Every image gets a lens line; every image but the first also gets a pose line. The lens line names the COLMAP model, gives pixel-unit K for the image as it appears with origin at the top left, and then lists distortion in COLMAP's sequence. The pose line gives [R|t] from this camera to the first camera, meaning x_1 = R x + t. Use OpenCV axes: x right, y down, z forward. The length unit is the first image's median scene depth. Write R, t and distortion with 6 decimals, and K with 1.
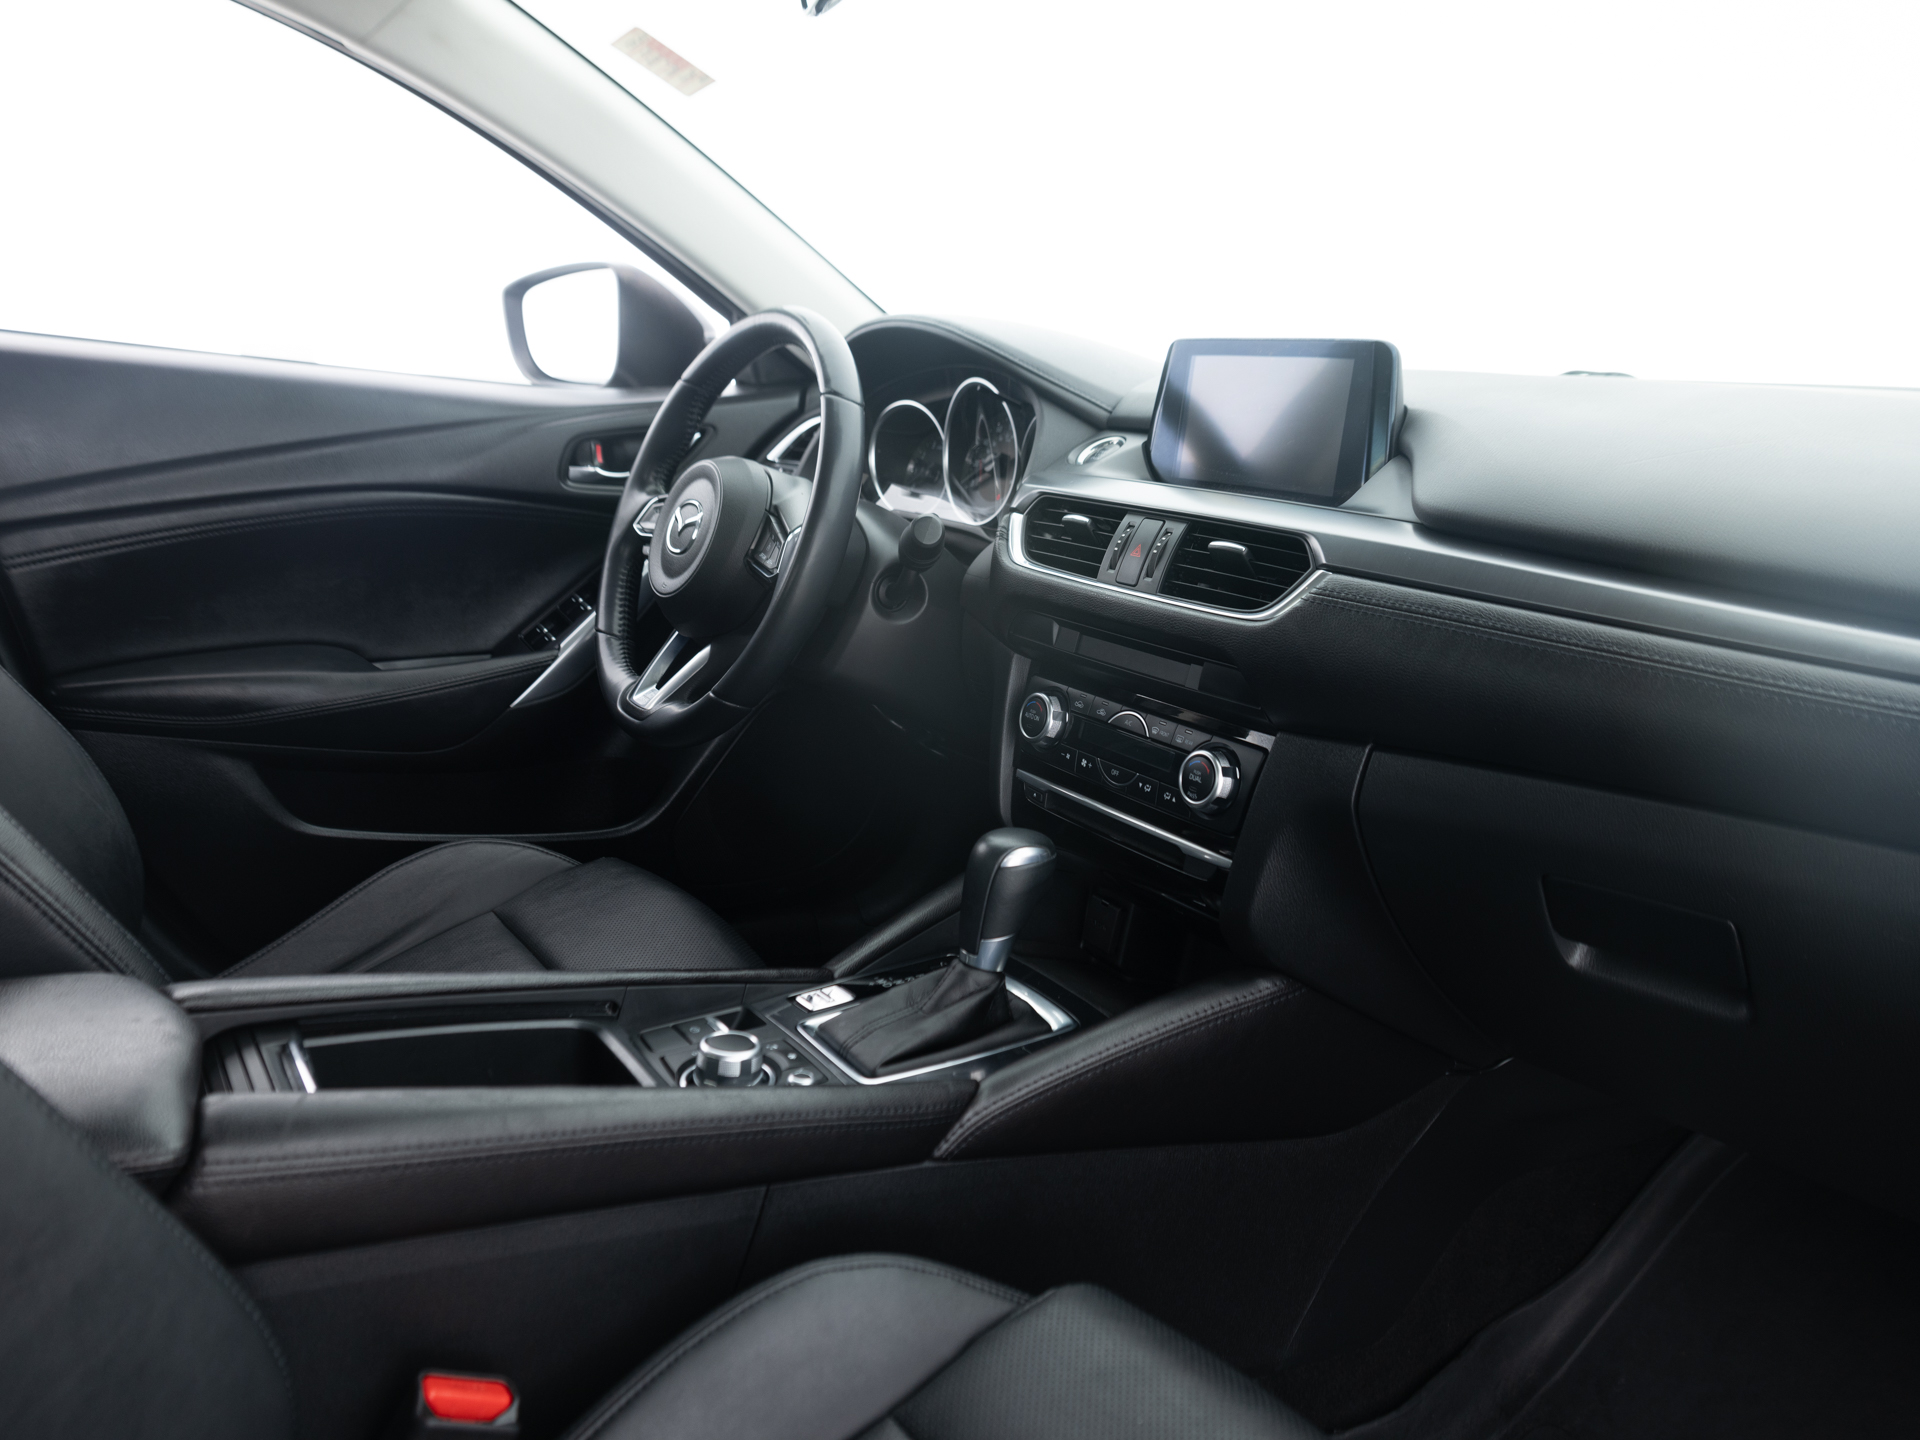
lens RADIAL K [[1451.8, 0, 955.1], [0, 1451.8, 712.4], [0, 0, 1]] dist [0.013400, -0.001338]
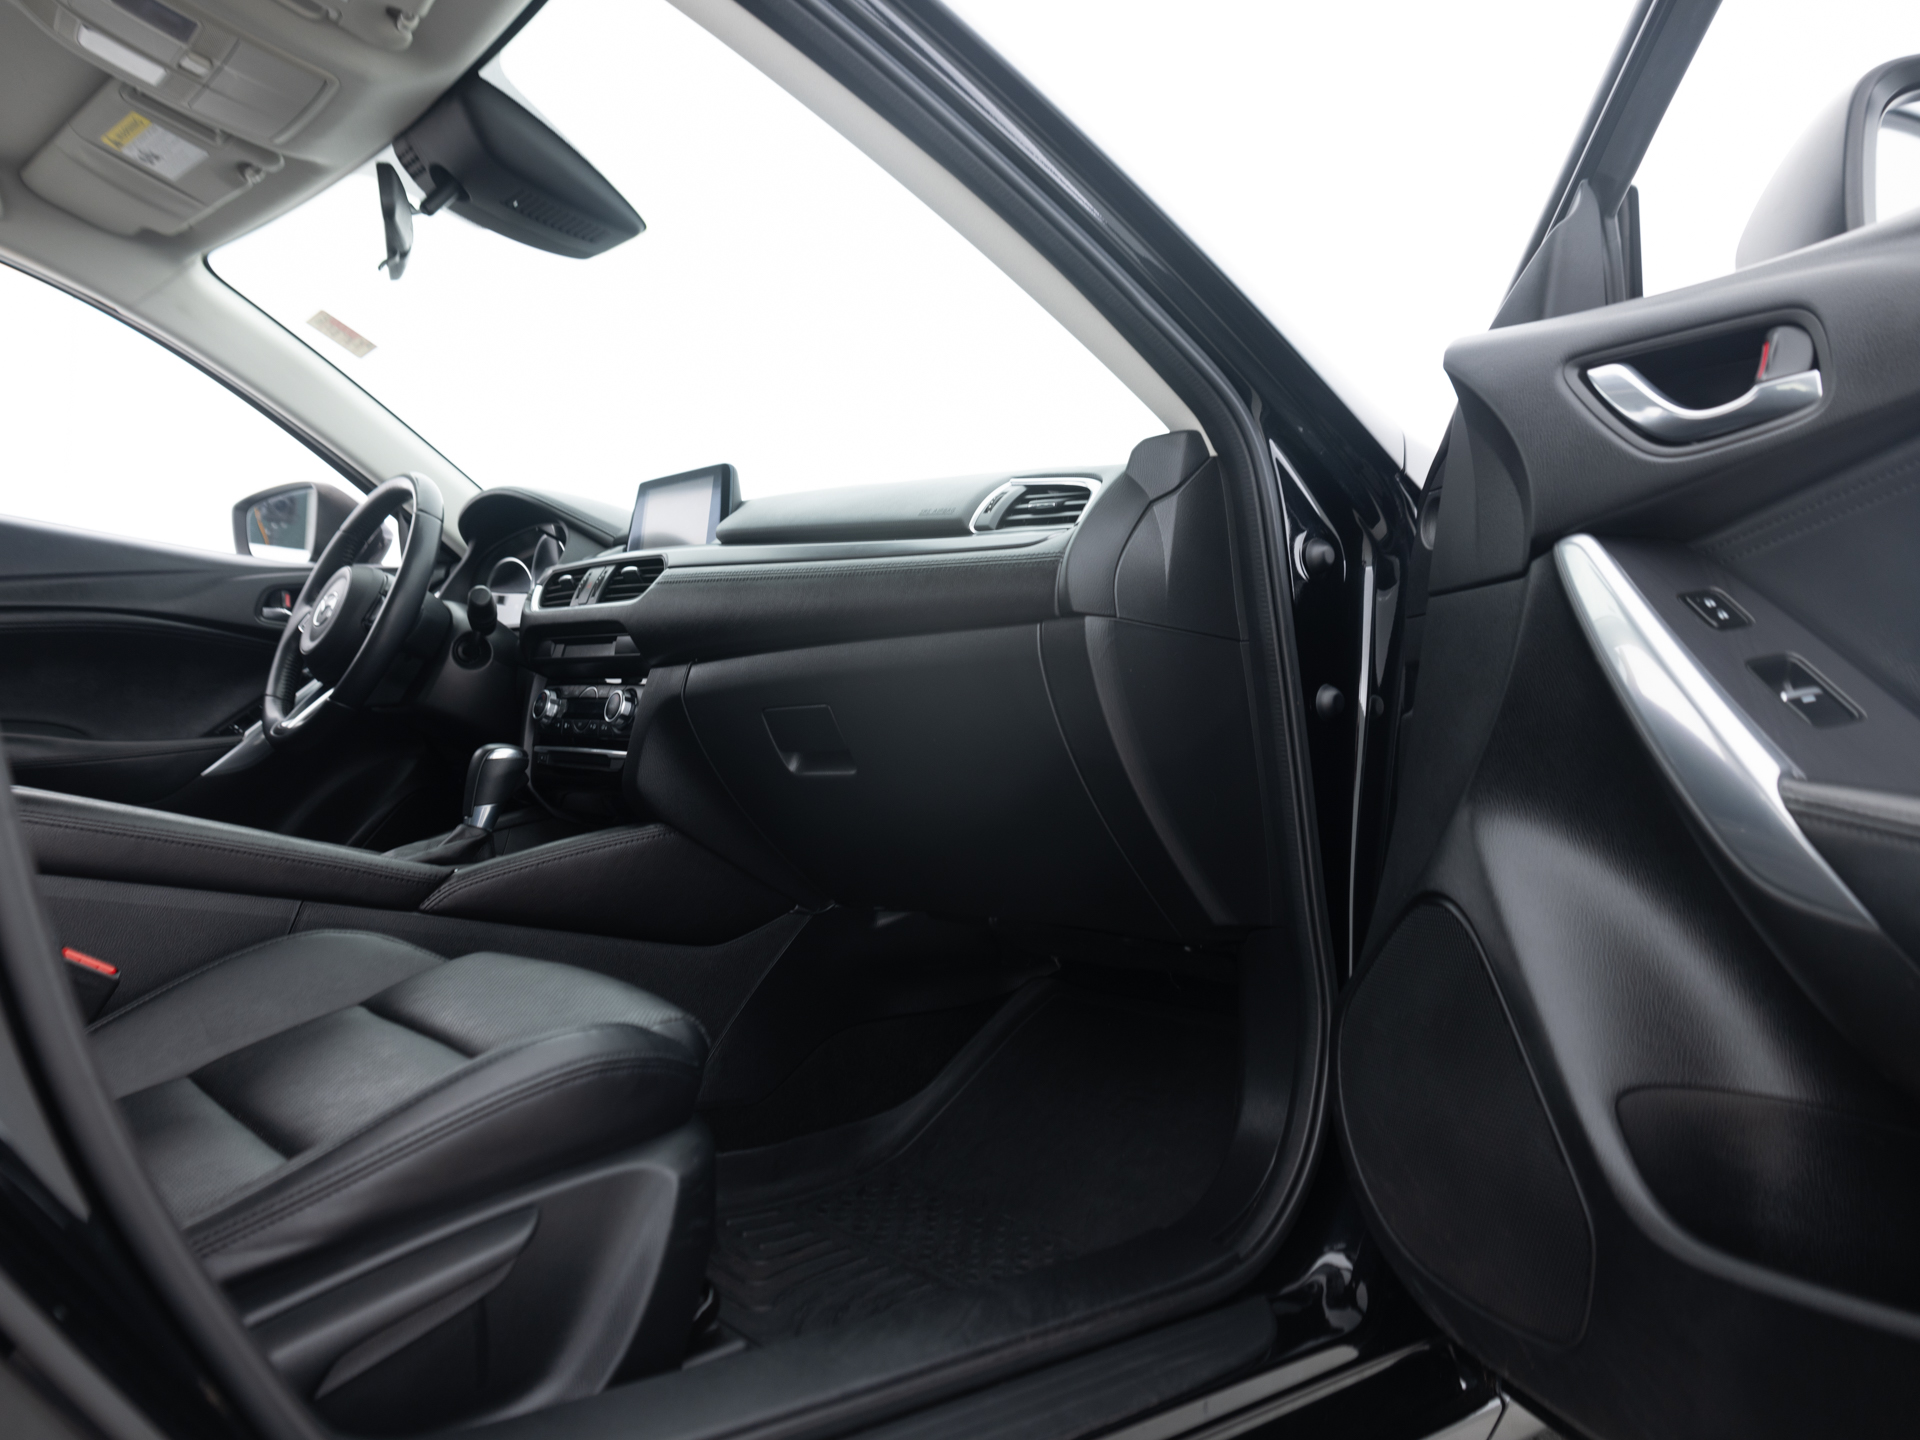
lens RADIAL K [[1451.8, 0, 958.4], [0, 1451.8, 728.5], [0, 0, 1]] dist [0.013400, -0.001338]
pose [[0.990987, 0.002502, 0.133938, 0.266939], [0.029427, 0.971339, -0.235870, 0.376612], [-0.130690, 0.237686, 0.962510, -0.514188]]
